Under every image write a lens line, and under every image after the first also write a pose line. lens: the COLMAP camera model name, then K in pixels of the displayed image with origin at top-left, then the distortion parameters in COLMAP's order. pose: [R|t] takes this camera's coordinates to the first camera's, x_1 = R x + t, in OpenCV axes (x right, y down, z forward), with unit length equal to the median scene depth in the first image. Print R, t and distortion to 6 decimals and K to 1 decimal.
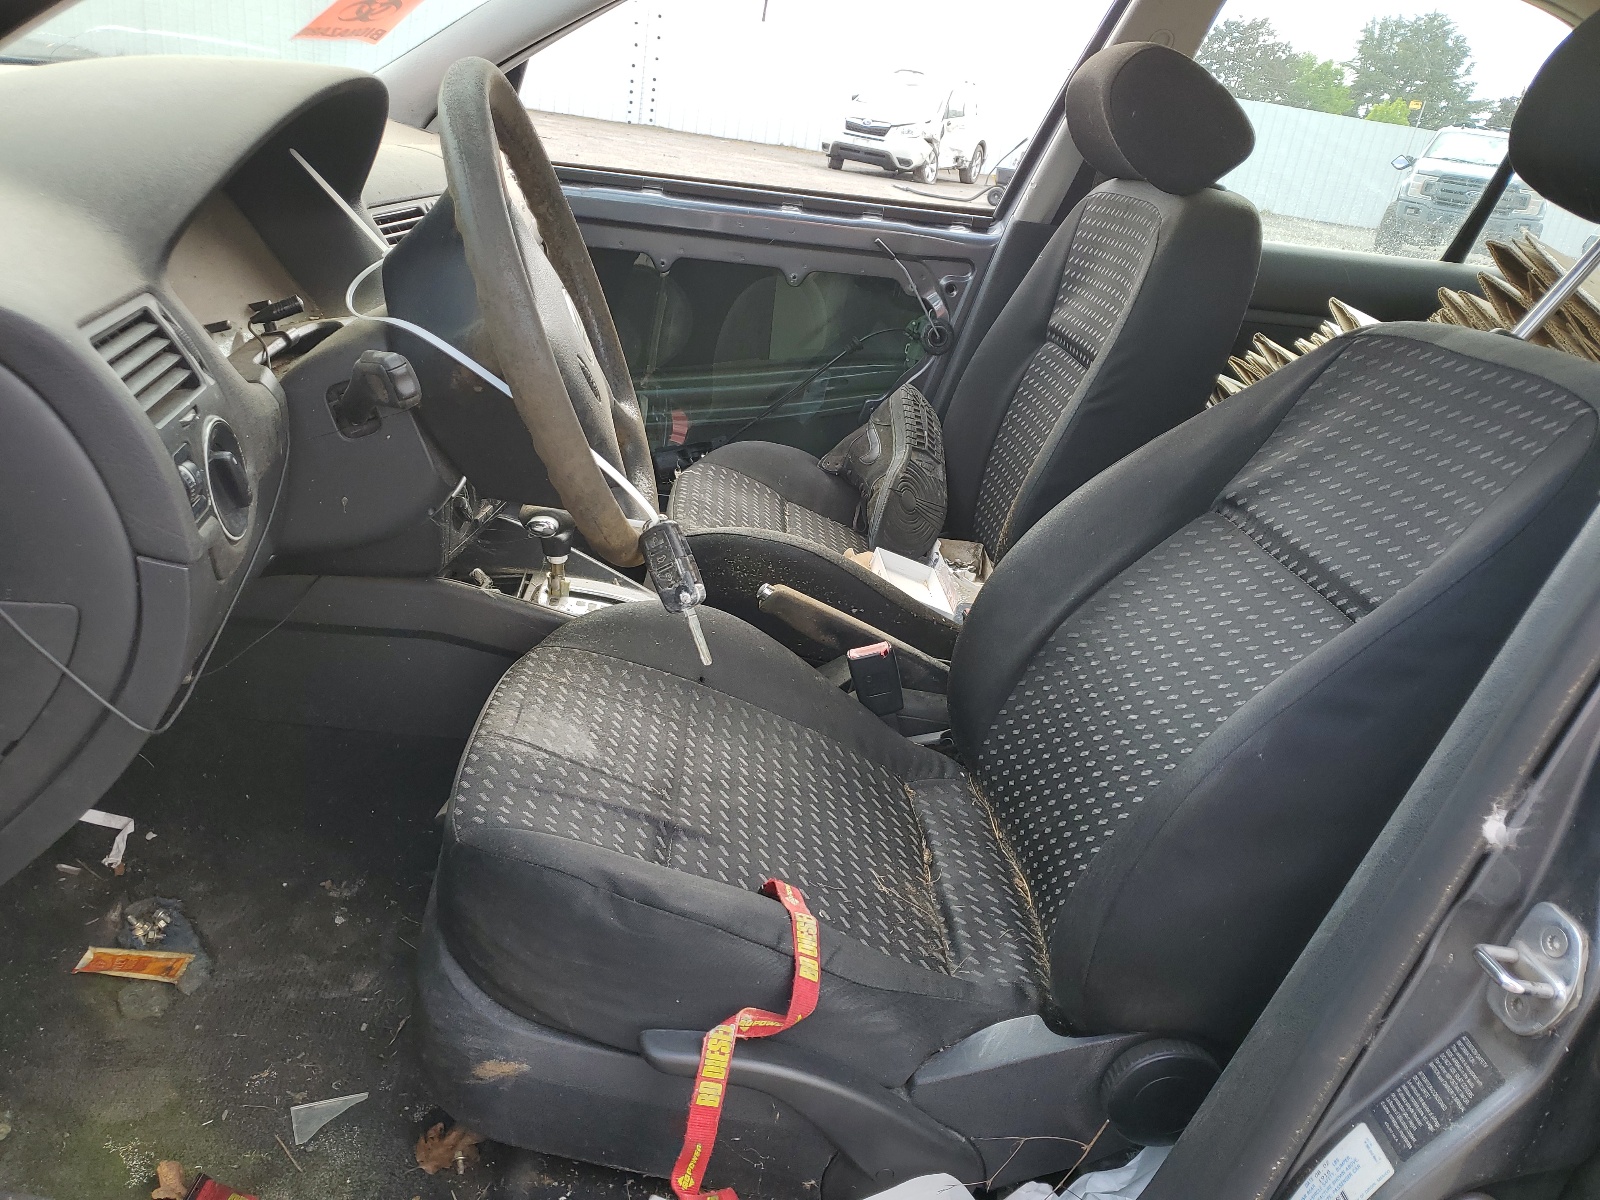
lens RADIAL K [[1224.2, 0, 797.9], [0, 1224.2, 619.2], [0, 0, 1]] dist [0.086495, -0.149852]
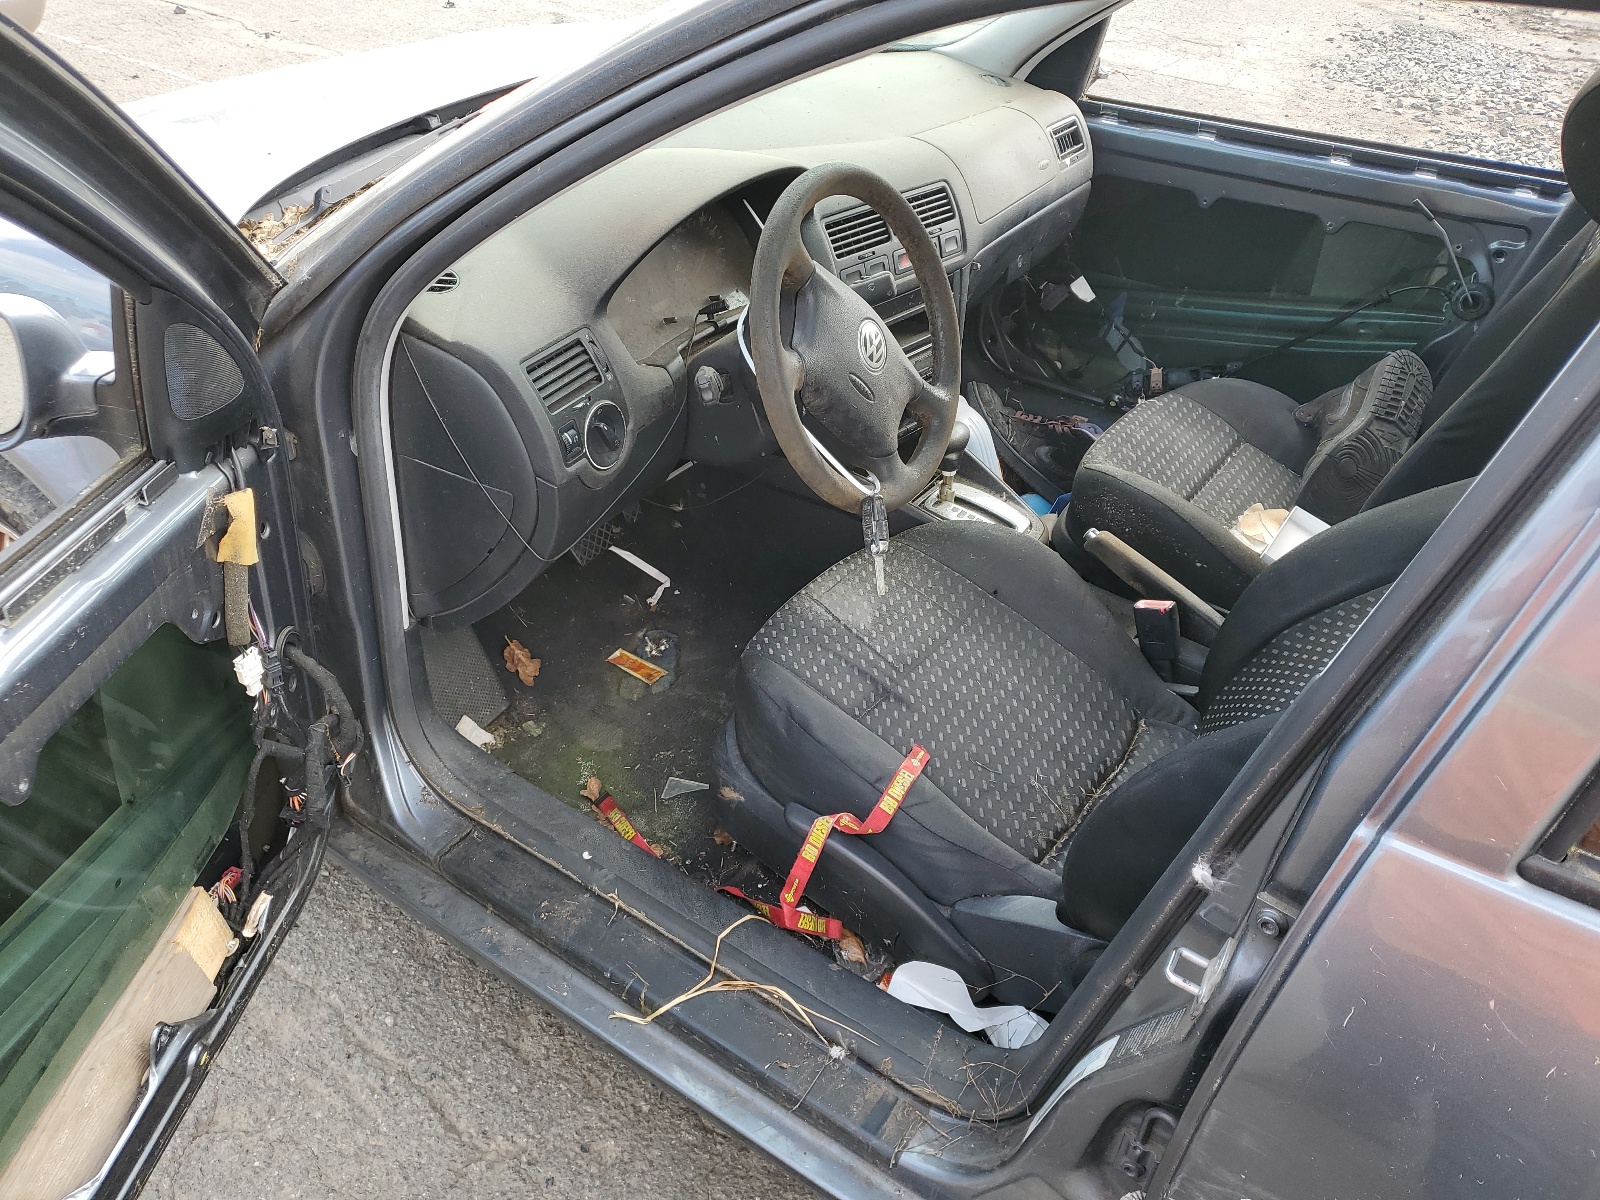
lens RADIAL K [[1224.2, 0, 797.9], [0, 1224.2, 619.2], [0, 0, 1]] dist [0.086495, -0.149852]
pose [[0.794907, 0.281889, -0.537272, 0.474282], [-0.188342, 0.956417, 0.223143, -0.179385], [0.576758, -0.076187, 0.813355, -0.196972]]
